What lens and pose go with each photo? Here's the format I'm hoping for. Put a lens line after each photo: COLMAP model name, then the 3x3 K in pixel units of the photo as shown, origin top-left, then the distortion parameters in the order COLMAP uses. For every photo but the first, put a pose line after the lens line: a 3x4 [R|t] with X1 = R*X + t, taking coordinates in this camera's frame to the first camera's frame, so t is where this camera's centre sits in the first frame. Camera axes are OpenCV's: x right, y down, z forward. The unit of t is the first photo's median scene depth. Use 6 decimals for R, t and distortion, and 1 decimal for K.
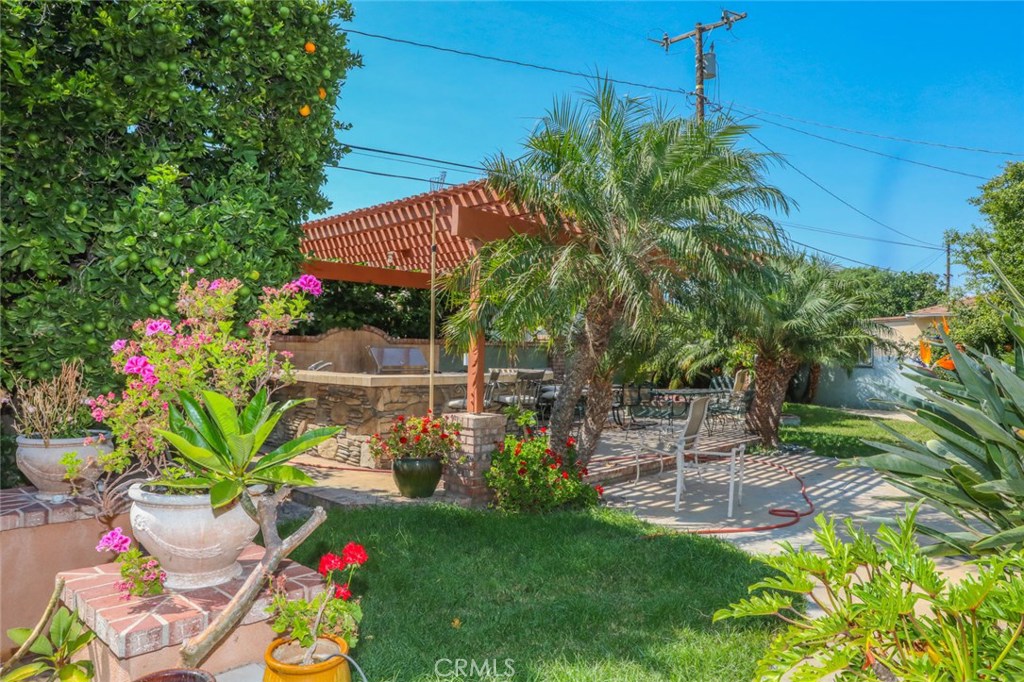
lens RADIAL K [[694.4, 0, 518.4], [0, 694.4, 346.6], [0, 0, 1]] dist [-0.120196, 0.095366]
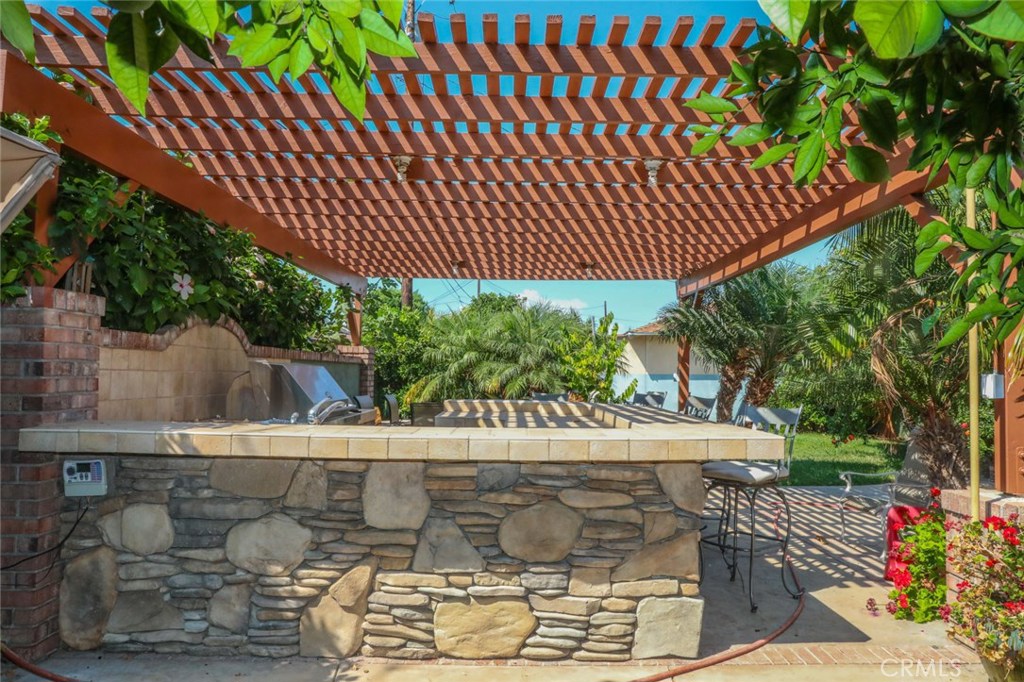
lens RADIAL K [[694.4, 0, 518.4], [0, 694.4, 346.6], [0, 0, 1]] dist [-0.120196, 0.095366]
pose [[0.727242, 0.017783, 0.686151, -0.574911], [-0.000881, 0.999688, -0.024975, 0.001910], [-0.686381, 0.017558, 0.727030, 0.784093]]
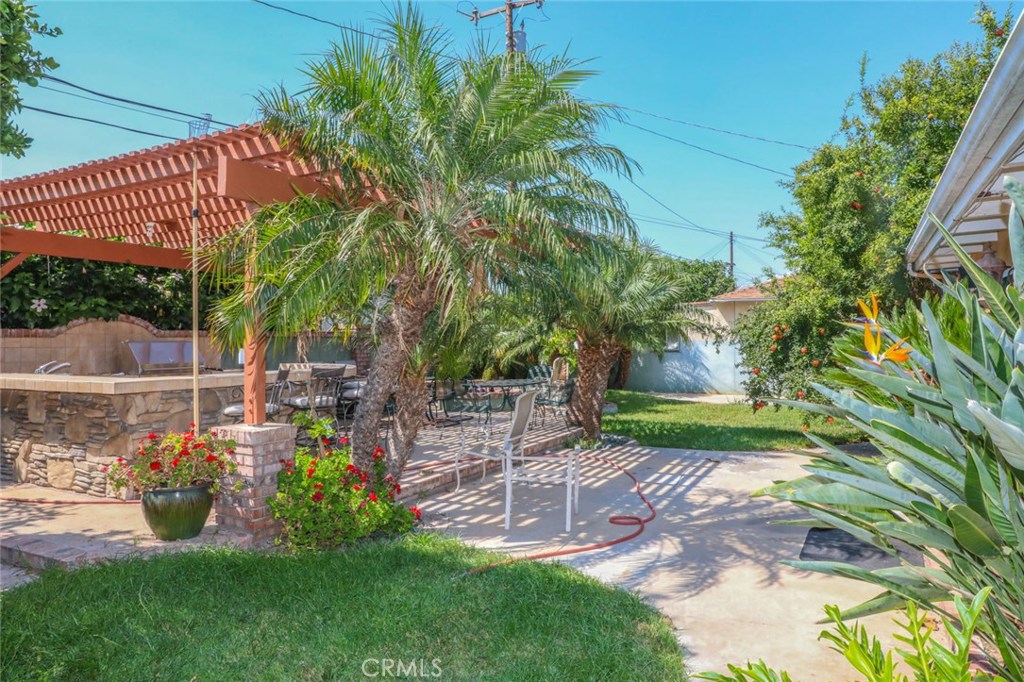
lens RADIAL K [[694.4, 0, 518.4], [0, 694.4, 346.6], [0, 0, 1]] dist [-0.120196, 0.095366]
pose [[0.961645, -0.021113, 0.273484, 0.013366], [0.016502, 0.999680, 0.019150, -0.001578], [-0.273801, -0.013902, 0.961686, 0.157272]]
